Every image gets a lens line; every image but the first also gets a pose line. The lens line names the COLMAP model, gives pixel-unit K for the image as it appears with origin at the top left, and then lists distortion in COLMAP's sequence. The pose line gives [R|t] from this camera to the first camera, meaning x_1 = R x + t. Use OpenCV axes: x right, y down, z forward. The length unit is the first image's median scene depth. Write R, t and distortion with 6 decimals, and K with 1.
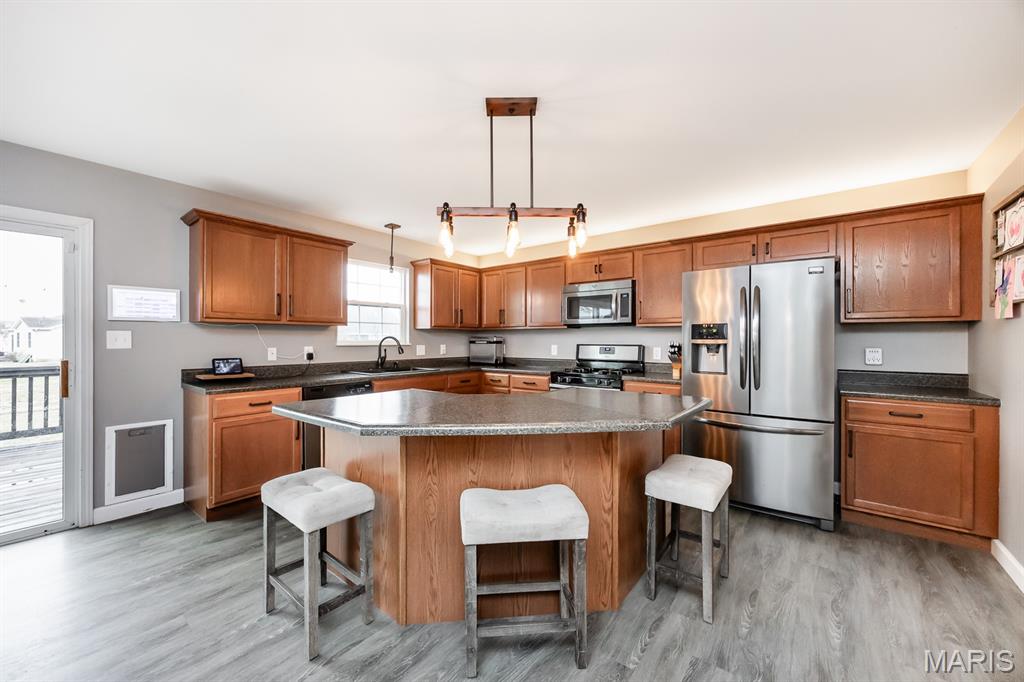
lens RADIAL K [[403.6, 0, 492.3], [0, 403.6, 339.4], [0, 0, 1]] dist [-0.002369, -0.000739]
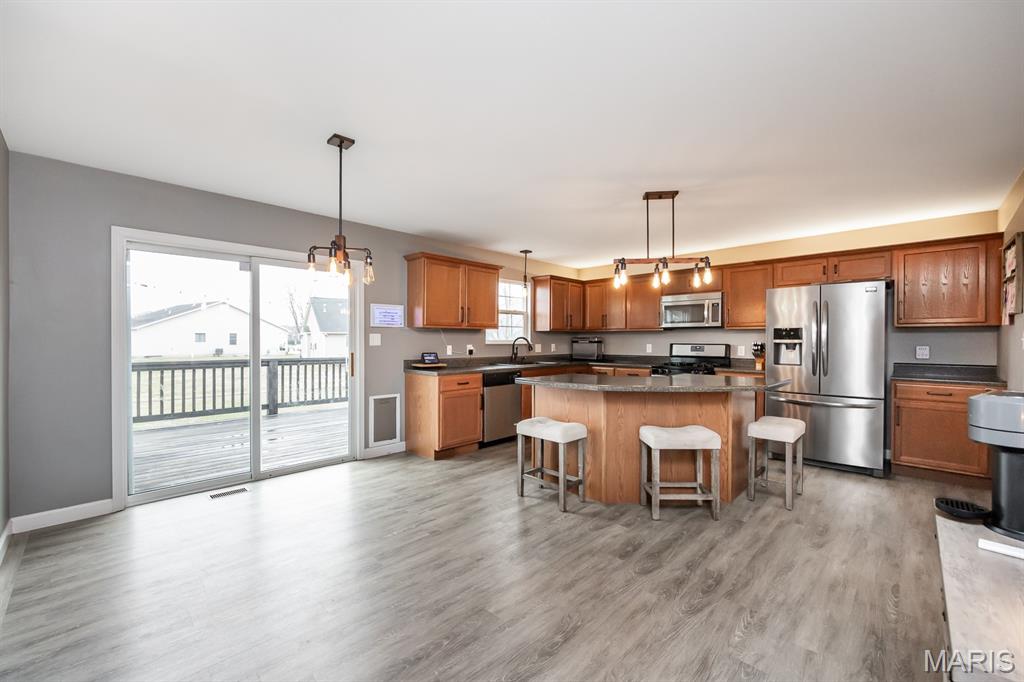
lens RADIAL K [[419.9, 0, 494.9], [0, 419.9, 344.1], [0, 0, 1]] dist [-0.008879, 0.001287]
pose [[0.994730, 0.001498, -0.102515, -0.278326], [-0.000386, 0.999941, 0.010872, 0.000405], [0.102525, -0.010776, 0.994672, -0.465889]]
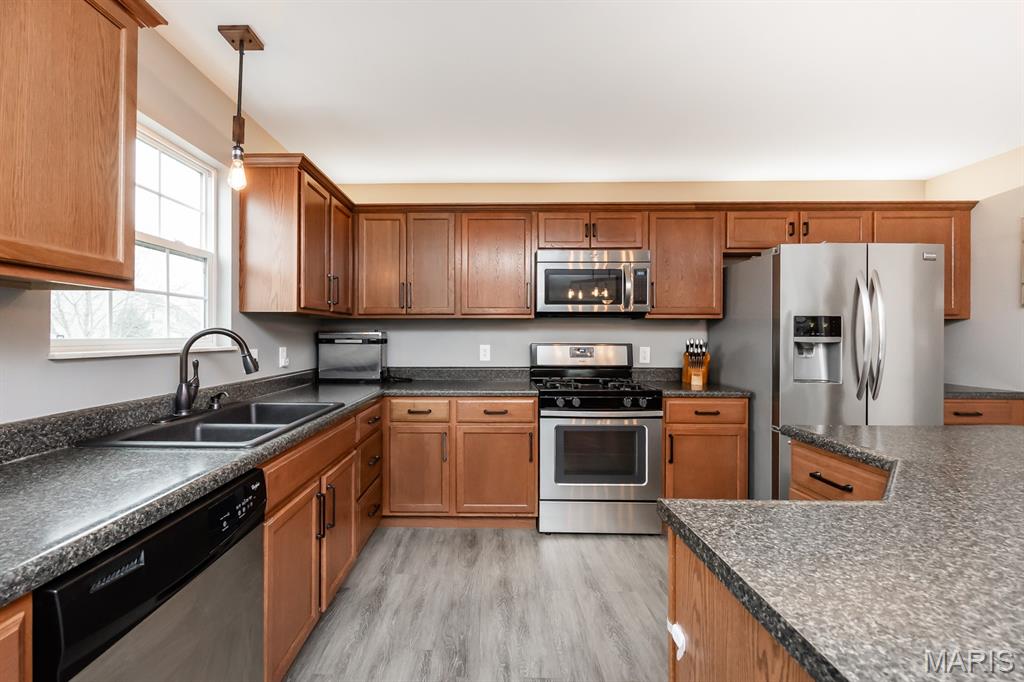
lens RADIAL K [[448.2, 0, 491.6], [0, 448.2, 335.4], [0, 0, 1]] dist [-0.003895, 0.000252]
pose [[0.781658, 0.002358, 0.623703, -0.435930], [-0.000814, 0.999996, -0.002760, 0.001137], [-0.623707, 0.001650, 0.781657, 0.700243]]
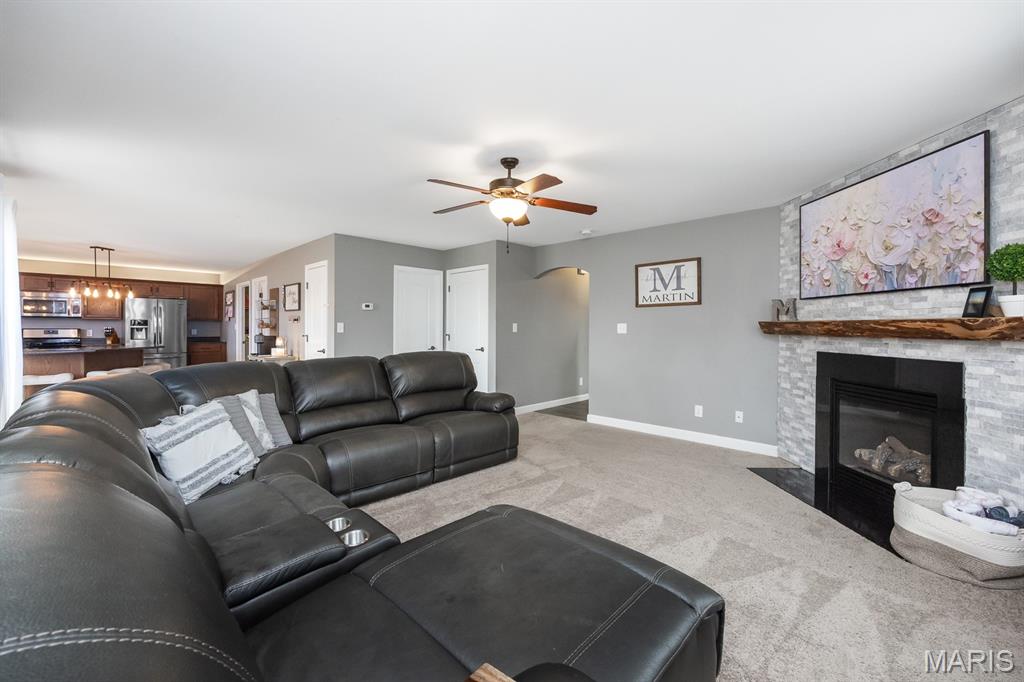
lens RADIAL K [[419.9, 0, 512.3], [0, 419.9, 330.2], [0, 0, 1]] dist [-0.008879, 0.001287]
pose [[0.076536, -0.004997, 0.997054, -1.807202], [-0.004769, 0.999974, 0.005378, 0.001315], [-0.997055, -0.005167, 0.076510, -1.458241]]
